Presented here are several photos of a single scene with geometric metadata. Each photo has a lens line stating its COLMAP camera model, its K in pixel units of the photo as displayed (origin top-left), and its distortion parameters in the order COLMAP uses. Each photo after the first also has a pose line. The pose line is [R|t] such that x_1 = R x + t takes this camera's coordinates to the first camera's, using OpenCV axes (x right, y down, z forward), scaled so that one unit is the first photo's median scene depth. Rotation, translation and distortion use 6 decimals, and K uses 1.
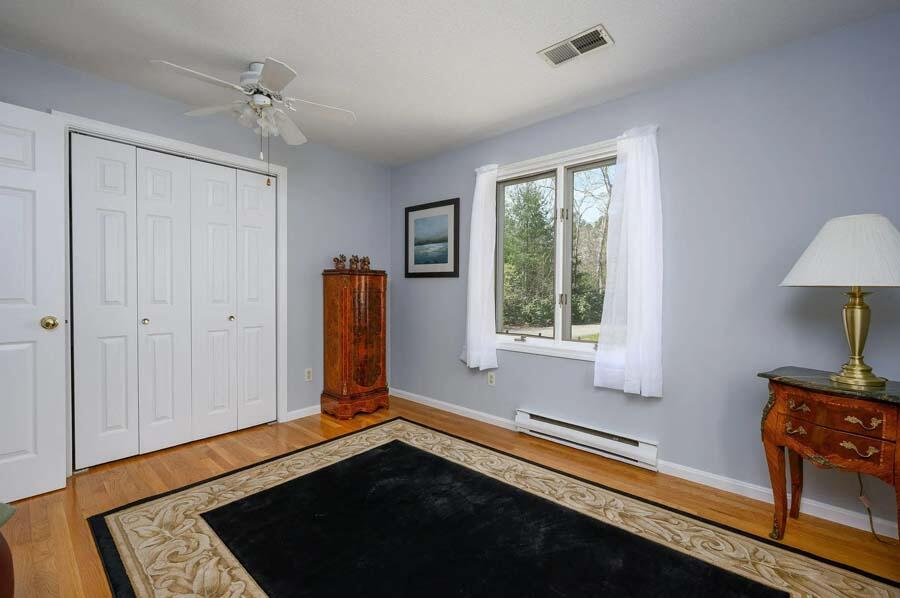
lens RADIAL K [[384.8, 0, 456.8], [0, 384.8, 293.2], [0, 0, 1]] dist [-0.000419, -0.000266]
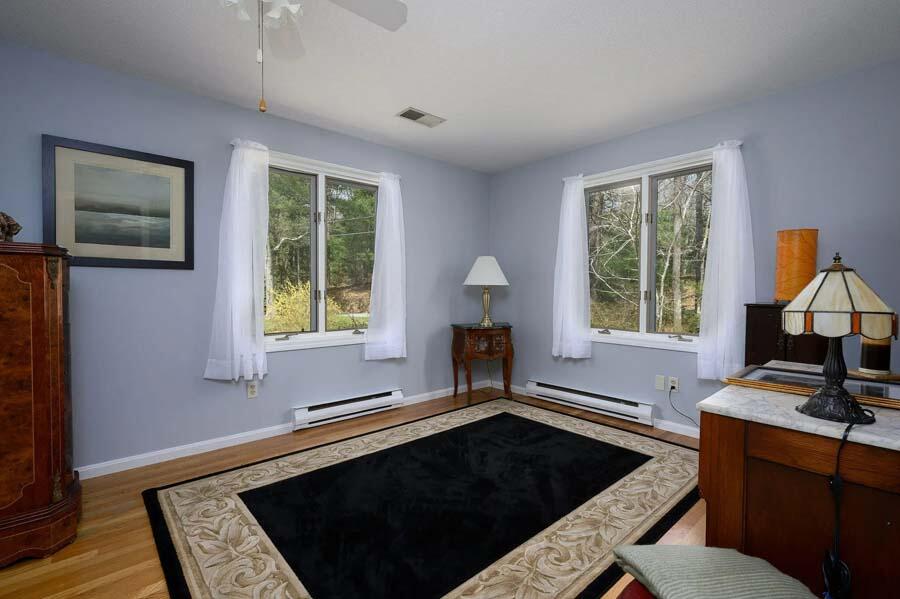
lens RADIAL K [[384.8, 0, 456.8], [0, 384.8, 293.7], [0, 0, 1]] dist [-0.000419, -0.000266]
pose [[0.145479, -0.020509, 0.989149, -0.828146], [0.007560, 0.999779, 0.019618, -0.007317], [-0.989332, 0.004624, 0.145602, 0.497543]]
